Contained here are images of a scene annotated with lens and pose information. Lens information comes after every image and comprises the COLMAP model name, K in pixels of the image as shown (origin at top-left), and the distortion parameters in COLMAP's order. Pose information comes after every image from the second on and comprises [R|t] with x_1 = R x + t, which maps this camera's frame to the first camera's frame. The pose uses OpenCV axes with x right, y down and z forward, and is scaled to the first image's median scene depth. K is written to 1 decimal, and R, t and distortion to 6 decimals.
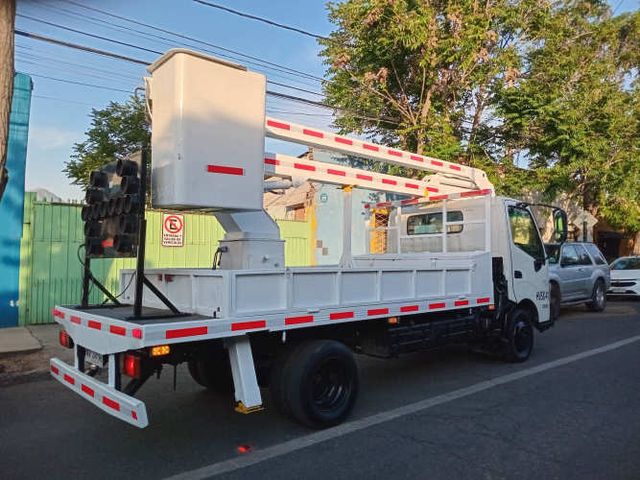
lens RADIAL K [[499.7, 0, 320.0], [0, 499.7, 240.0], [0, 0, 1]] dist [0.098685, -0.155146]
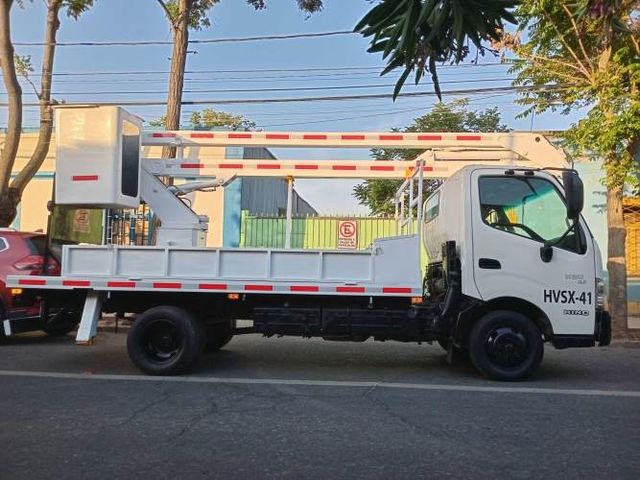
lens RADIAL K [[499.7, 0, 320.0], [0, 499.7, 240.0], [0, 0, 1]] dist [0.098685, -0.155146]
pose [[0.677444, -0.035590, -0.734713, 1.018885], [0.007147, 0.999100, -0.041806, 0.081295], [0.735539, 0.023070, 0.677089, 0.383619]]
